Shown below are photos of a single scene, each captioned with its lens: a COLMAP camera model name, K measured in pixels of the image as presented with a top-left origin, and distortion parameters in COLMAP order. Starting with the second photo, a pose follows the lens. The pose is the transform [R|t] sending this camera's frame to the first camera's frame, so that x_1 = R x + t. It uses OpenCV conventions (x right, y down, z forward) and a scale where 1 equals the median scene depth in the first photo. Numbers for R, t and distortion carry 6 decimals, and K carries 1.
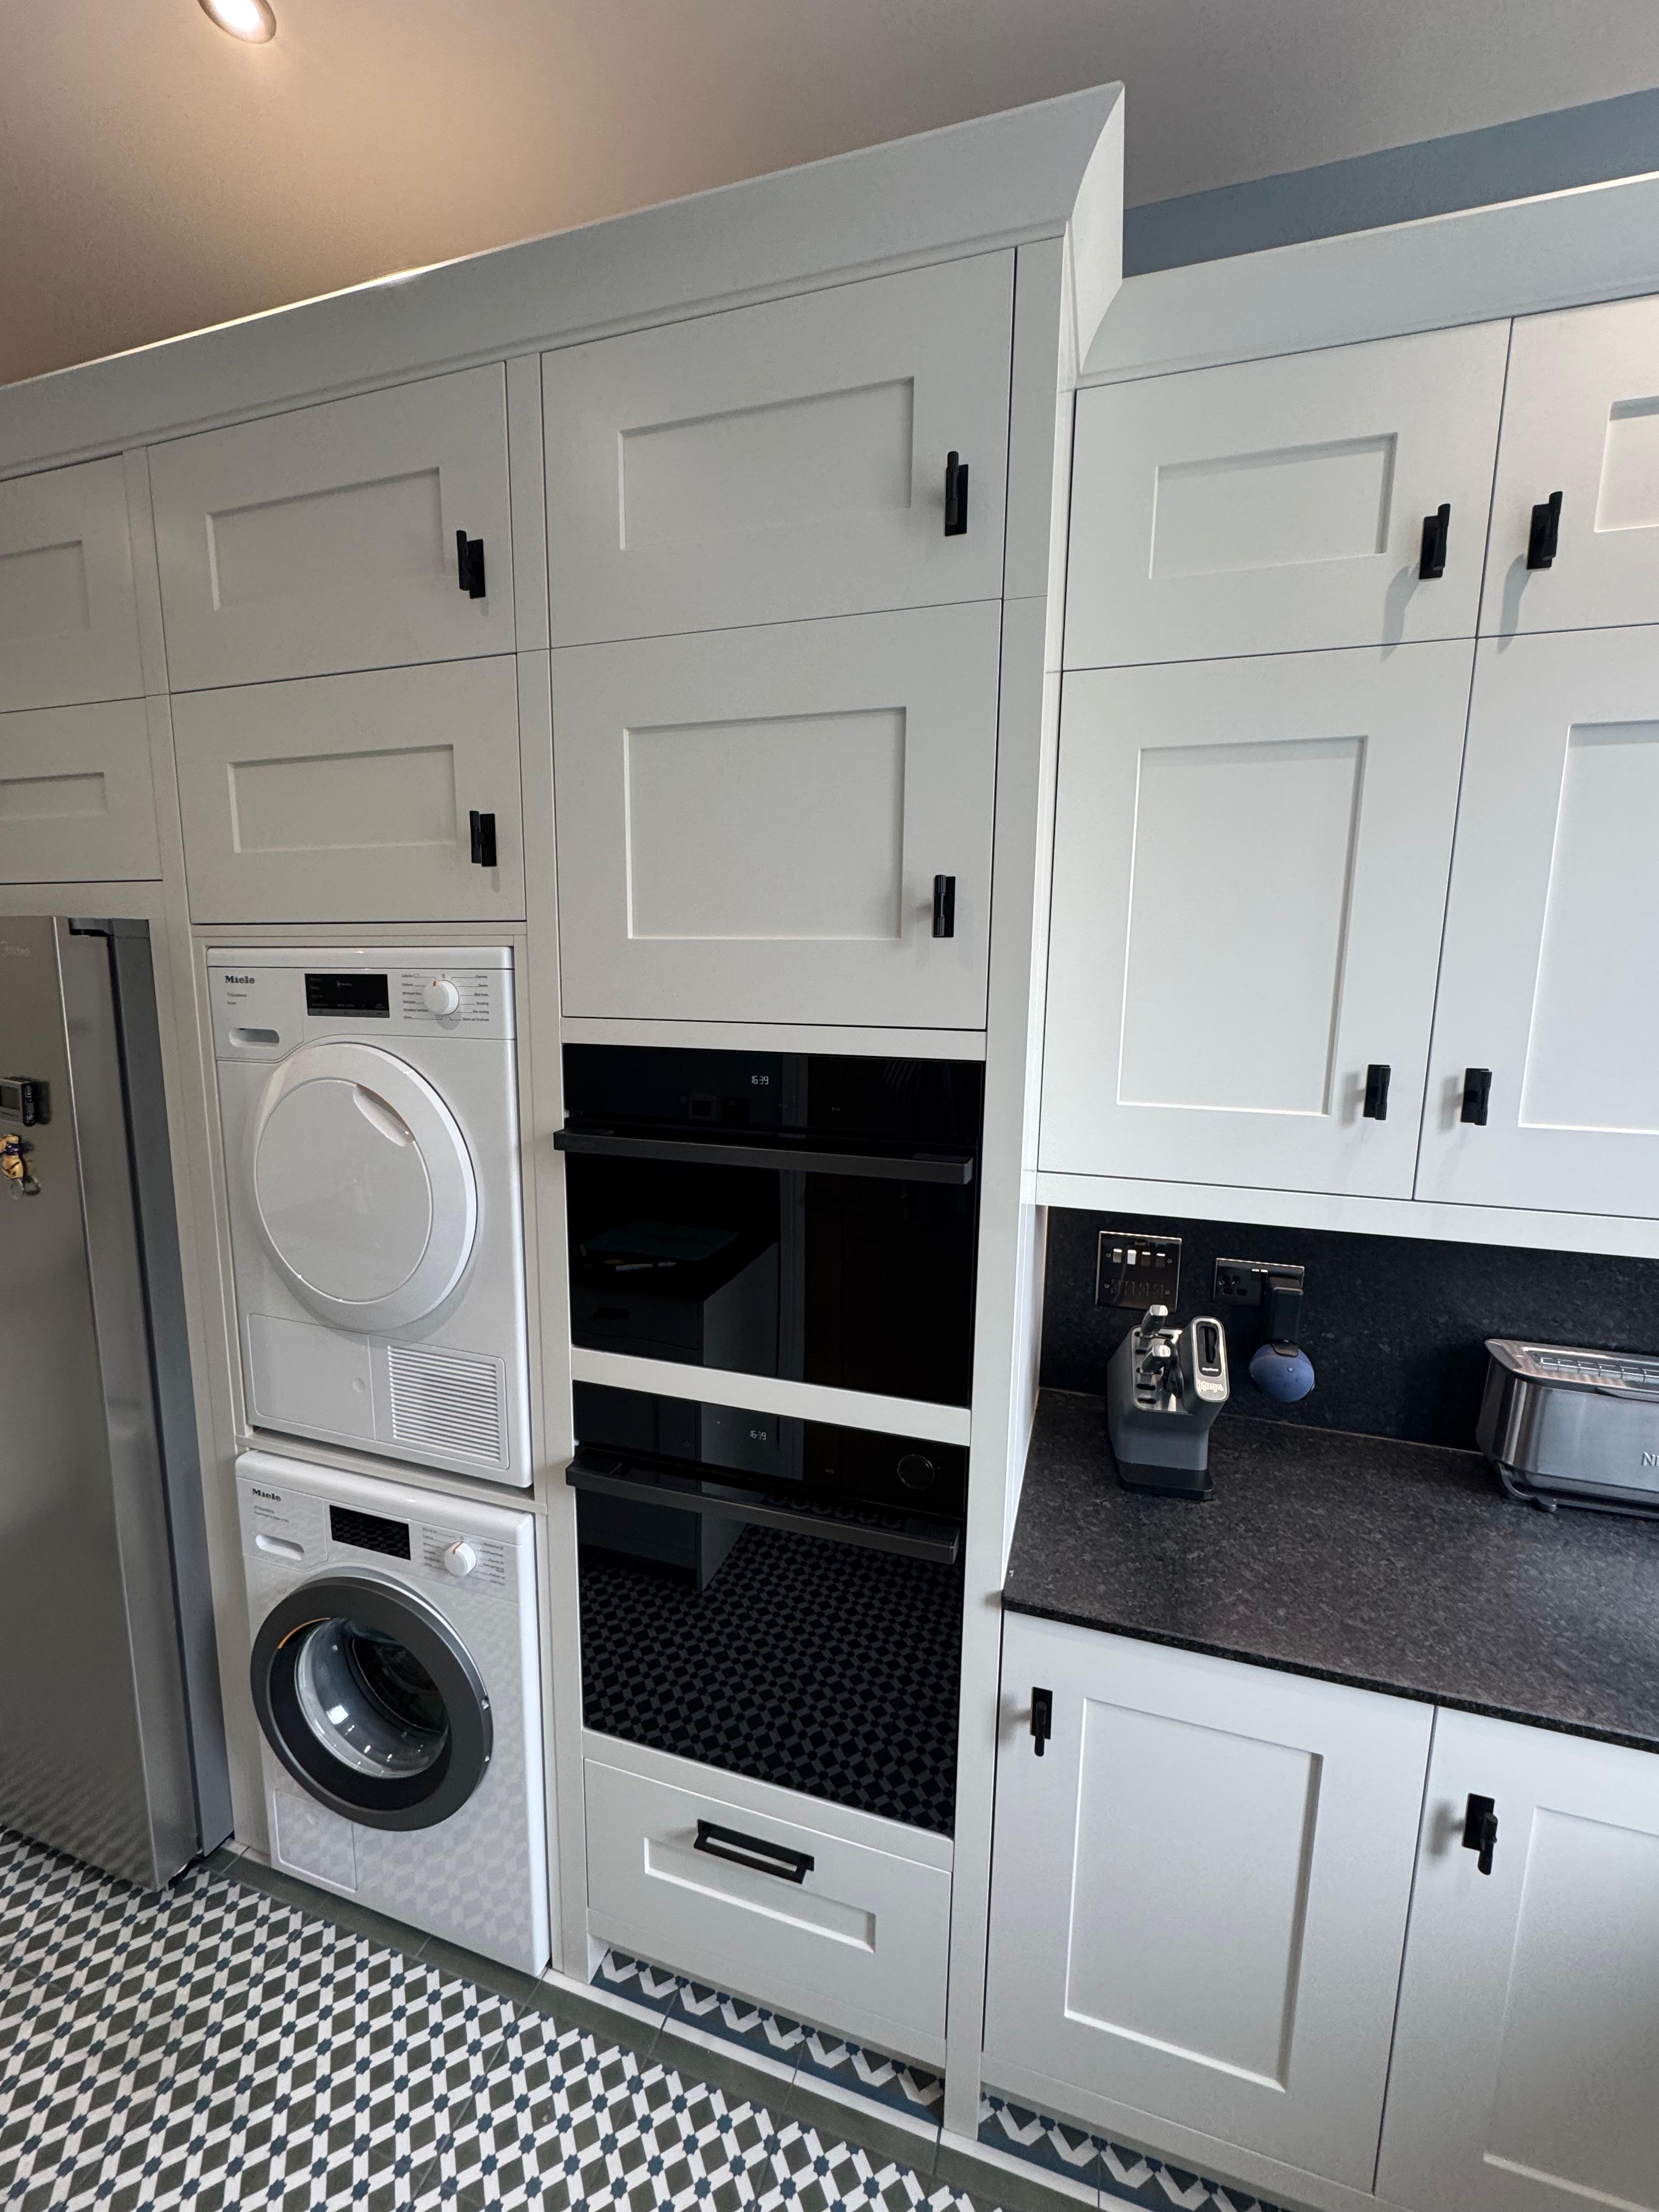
lens RADIAL K [[886.0, 0, 829.5], [0, 886.0, 1106.0], [0, 0, 1]] dist [-0.002504, 0.000342]
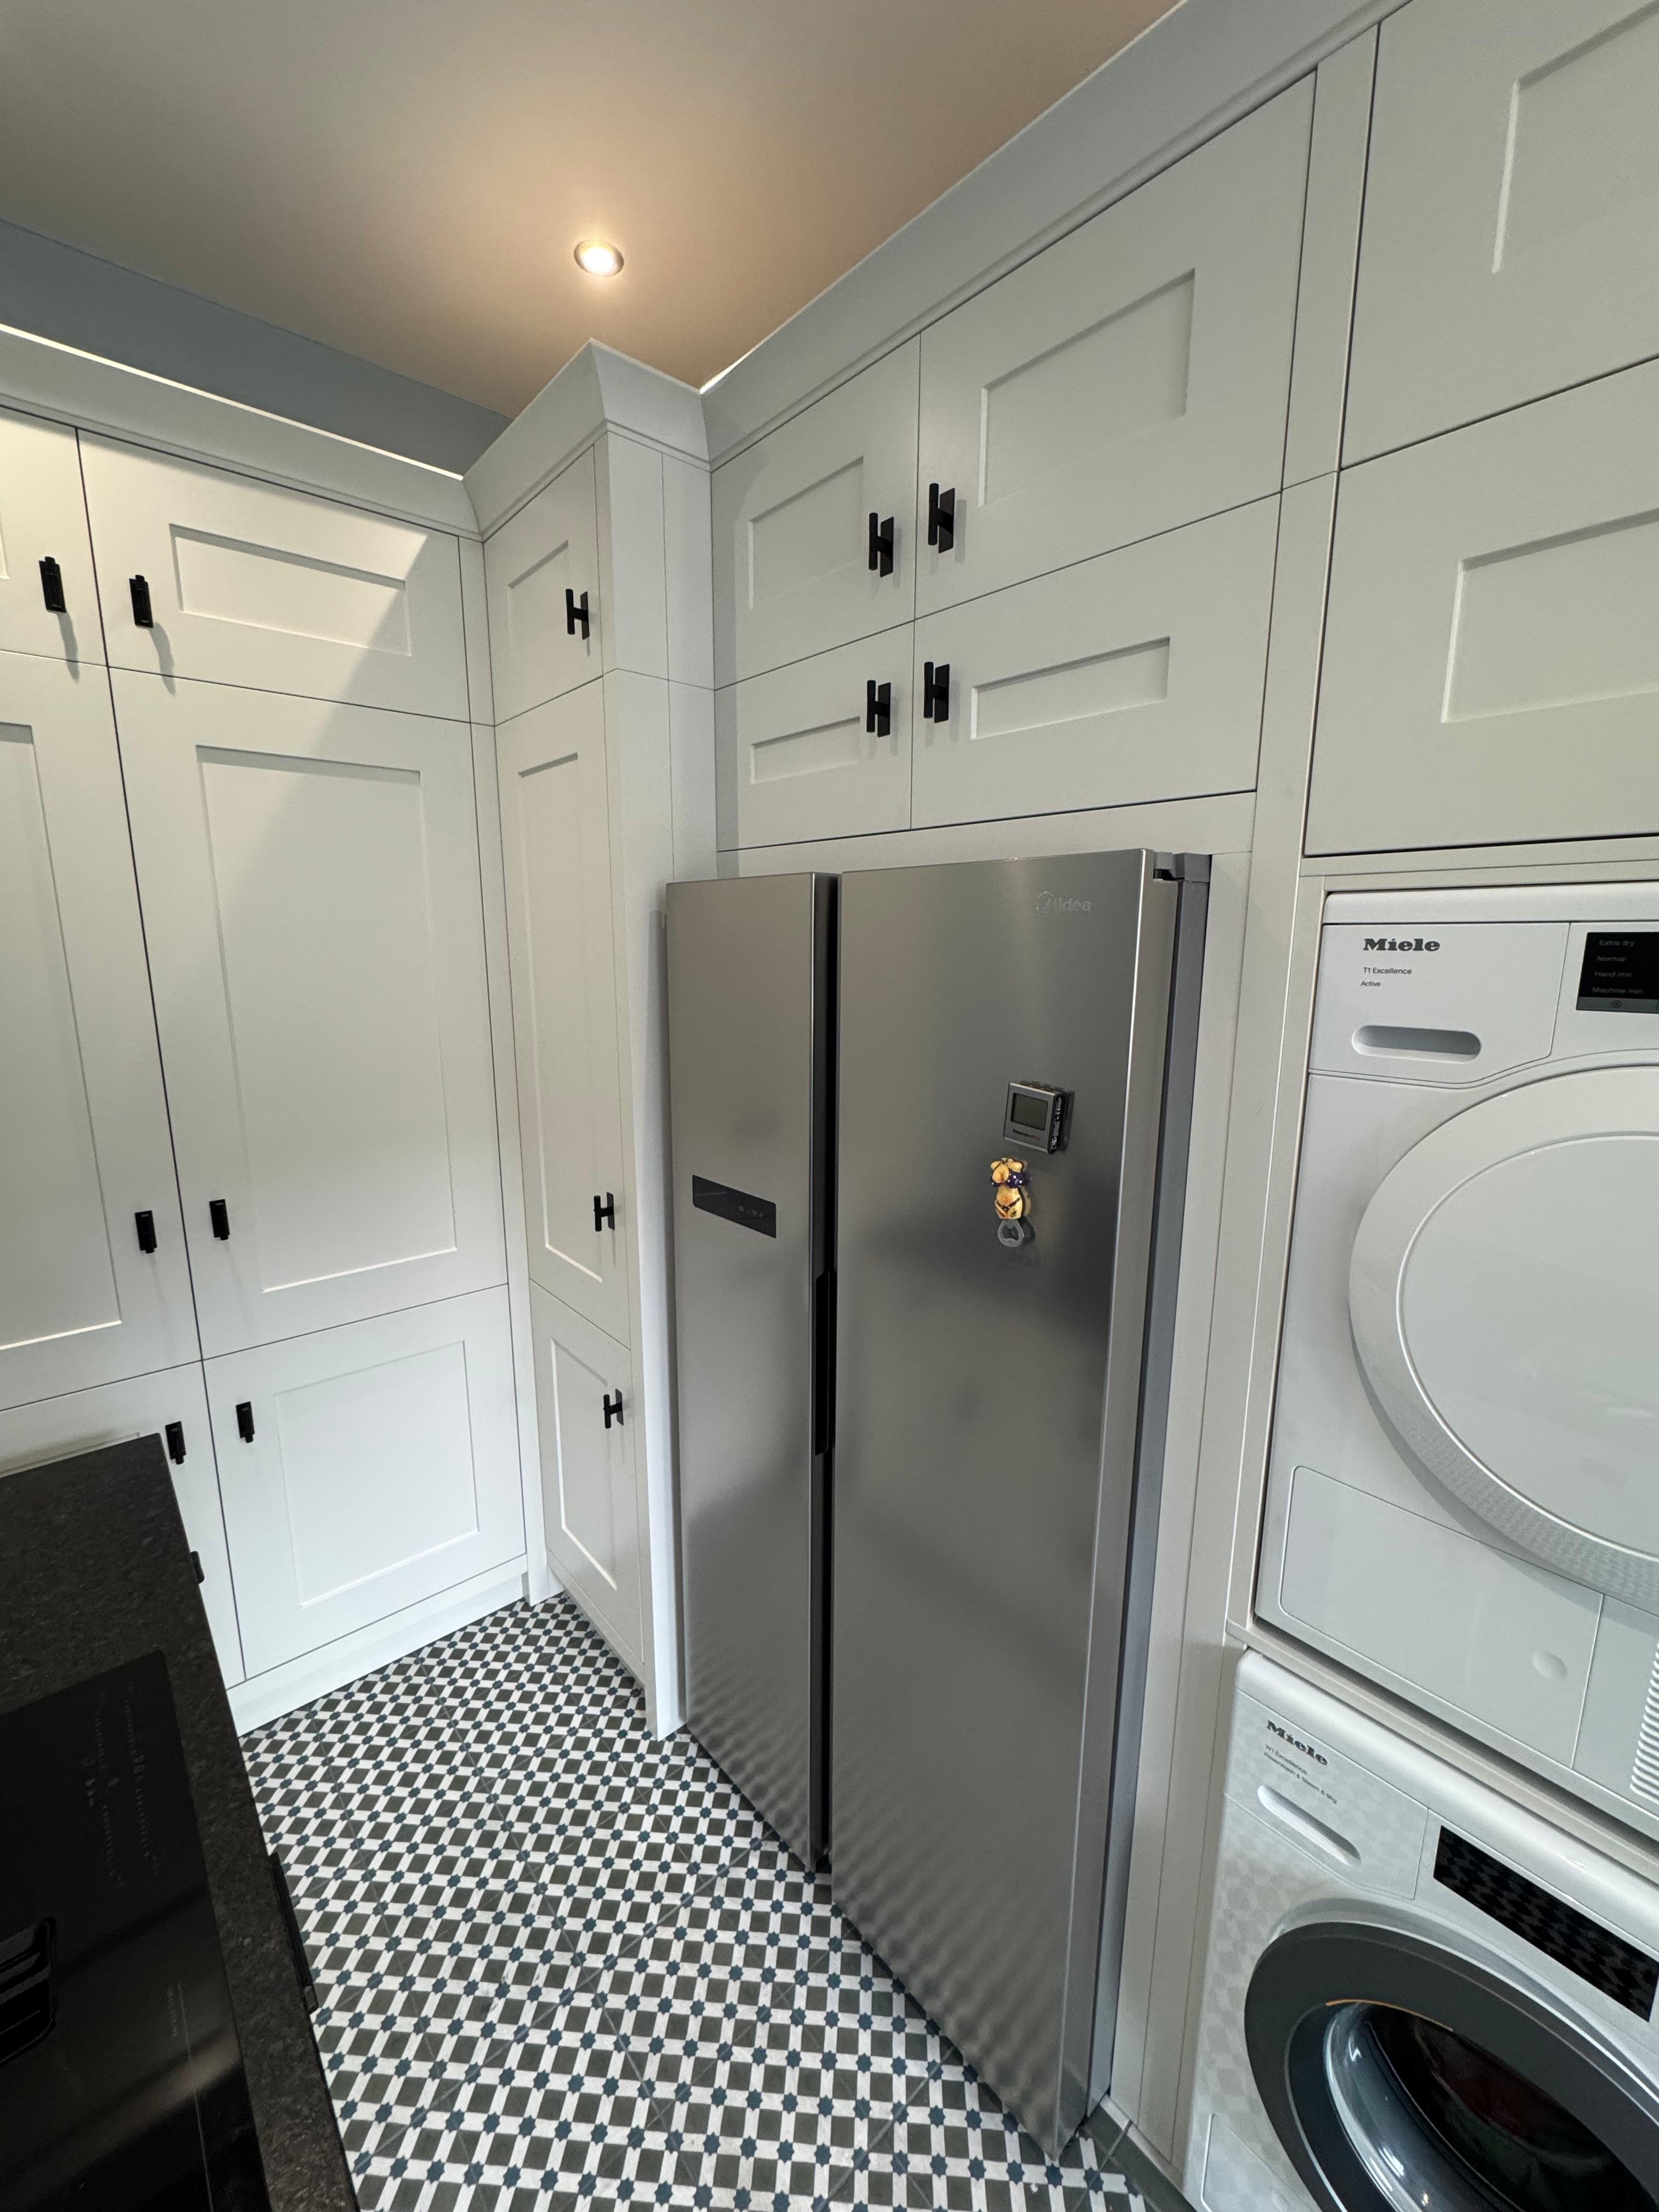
lens RADIAL K [[887.1, 0, 828.9], [0, 887.1, 1094.0], [0, 0, 1]] dist [-0.003969, -0.000439]
pose [[0.856961, 0.078779, -0.509325, -0.700281], [-0.064844, 0.996876, 0.045088, -0.045611], [0.511286, -0.005612, 0.859392, 0.298297]]
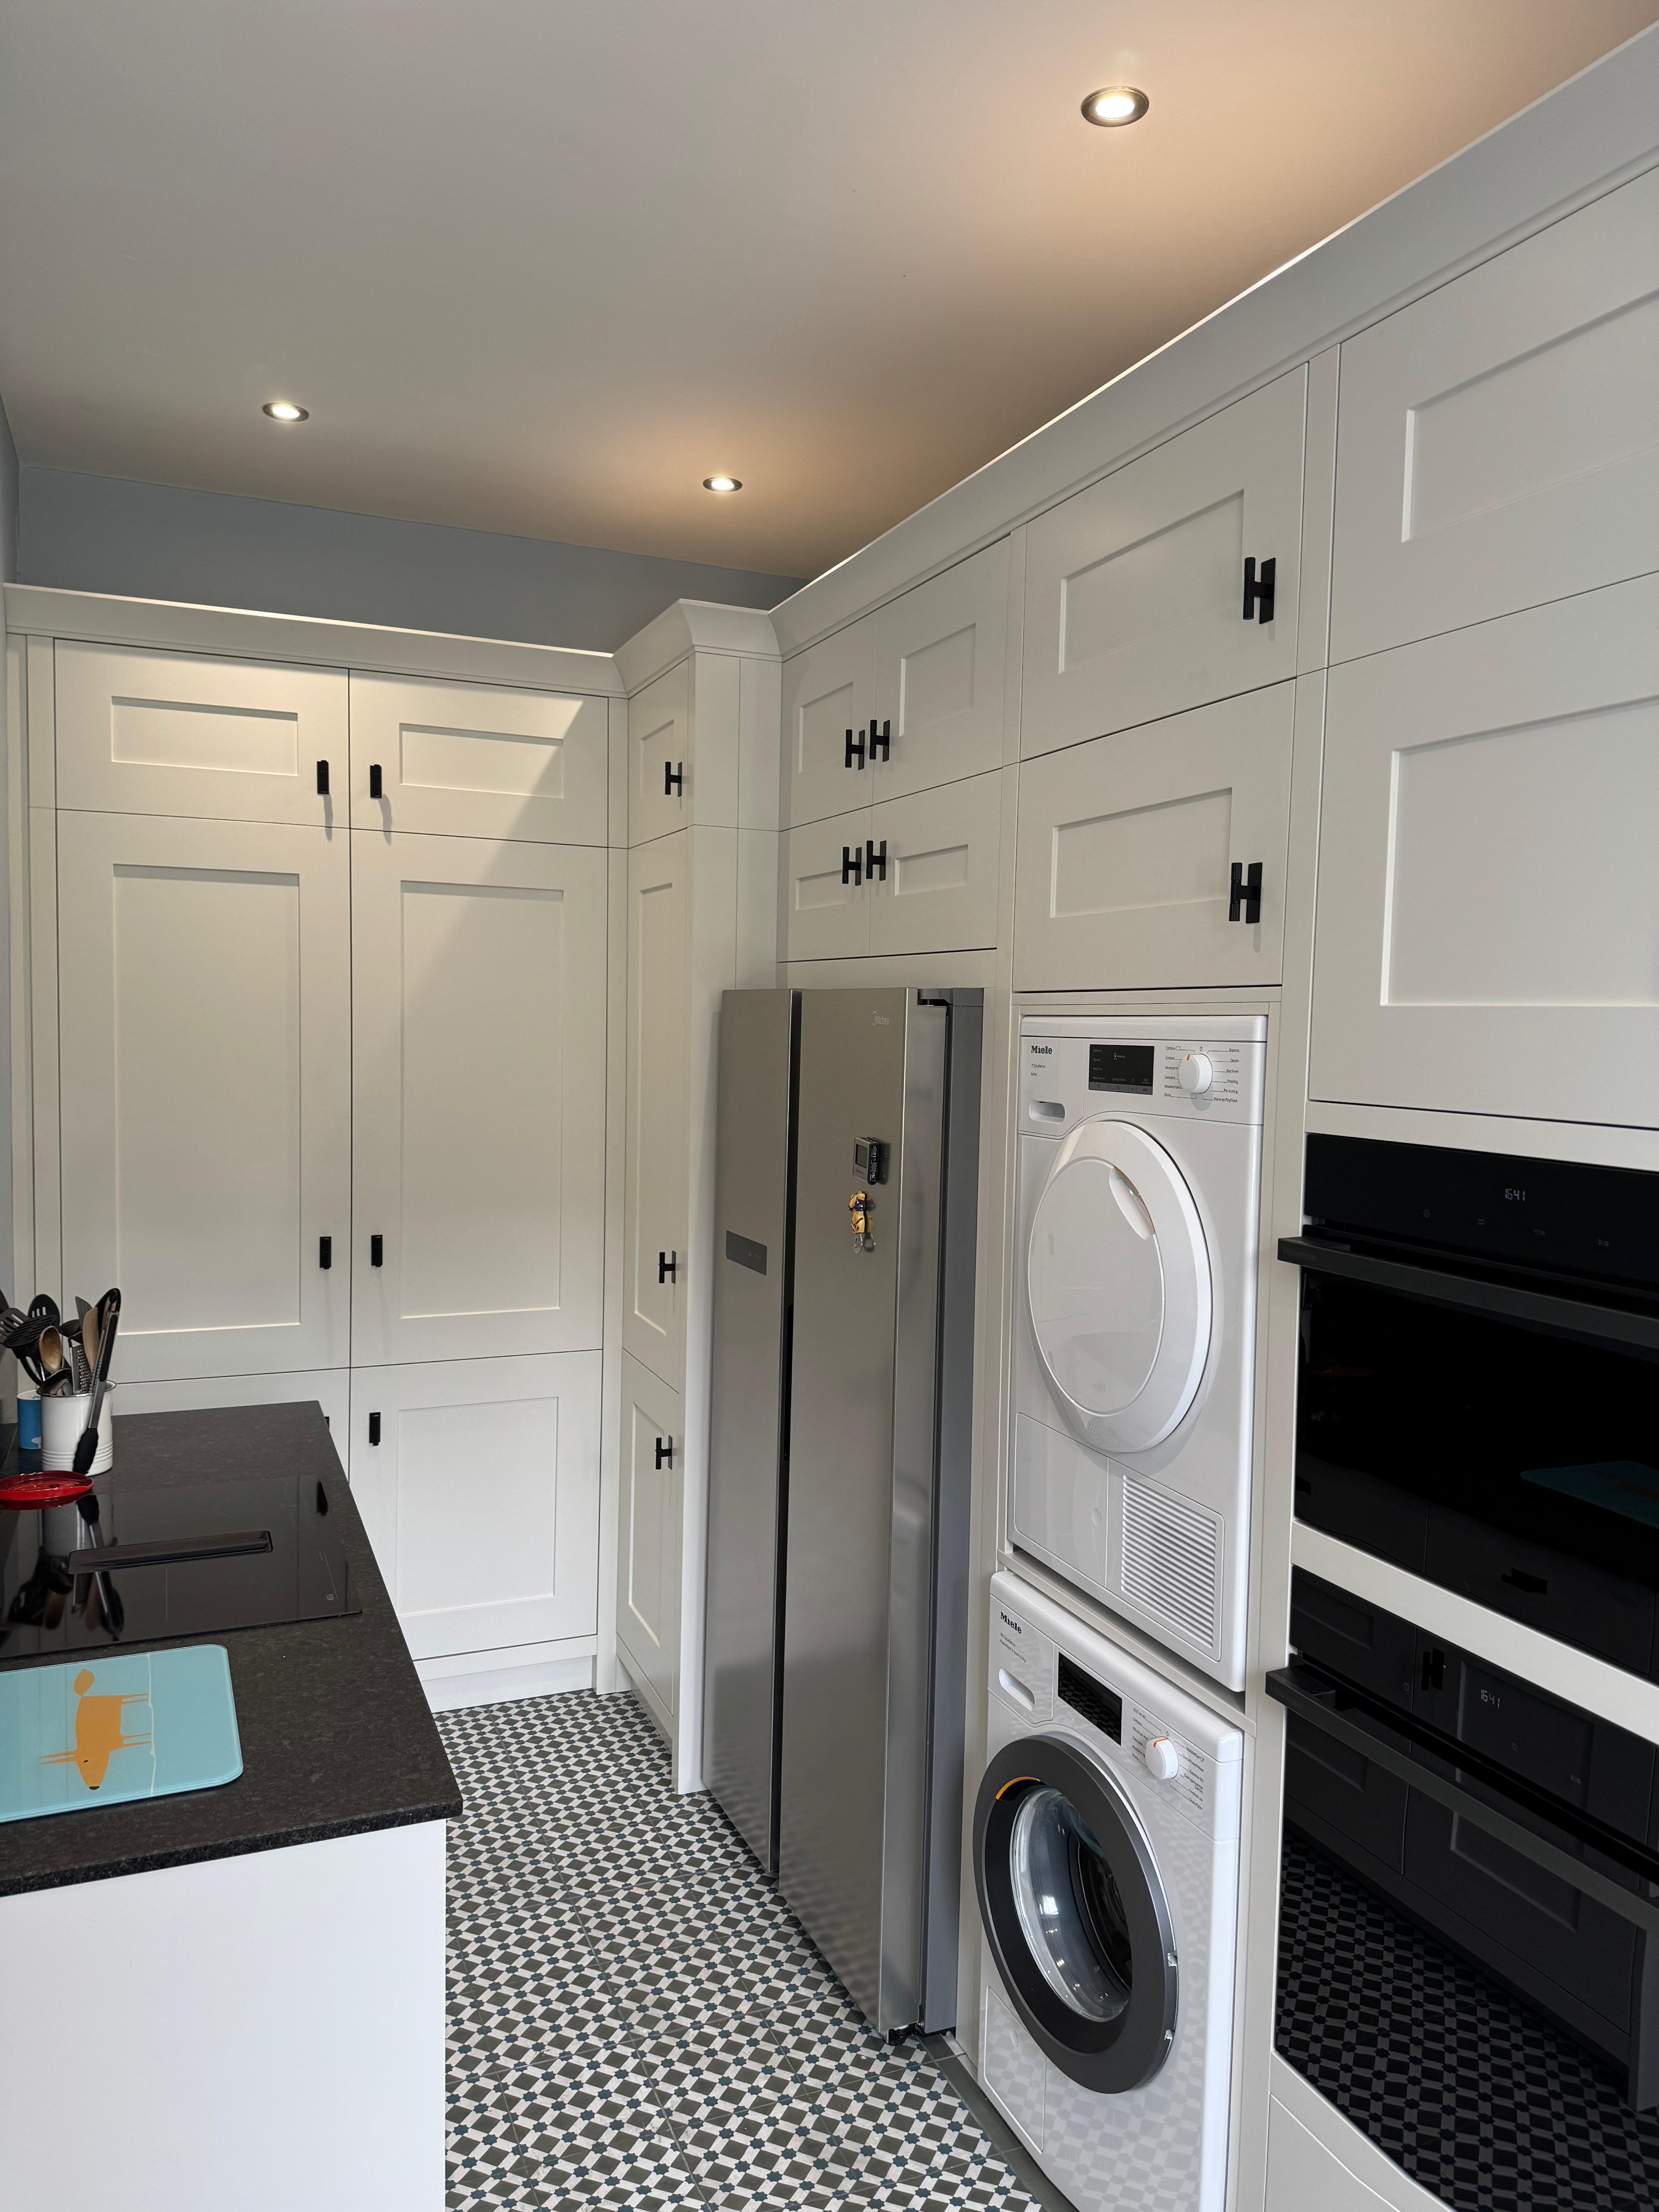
lens RADIAL K [[1551.3, 0, 824.4], [0, 1551.3, 1113.9], [0, 0, 1]] dist [0.116461, -0.196327]
pose [[0.642990, 0.046486, -0.764462, 0.467326], [-0.123746, 0.991347, -0.043800, 0.027468], [0.755811, 0.122762, 0.643179, -0.240186]]
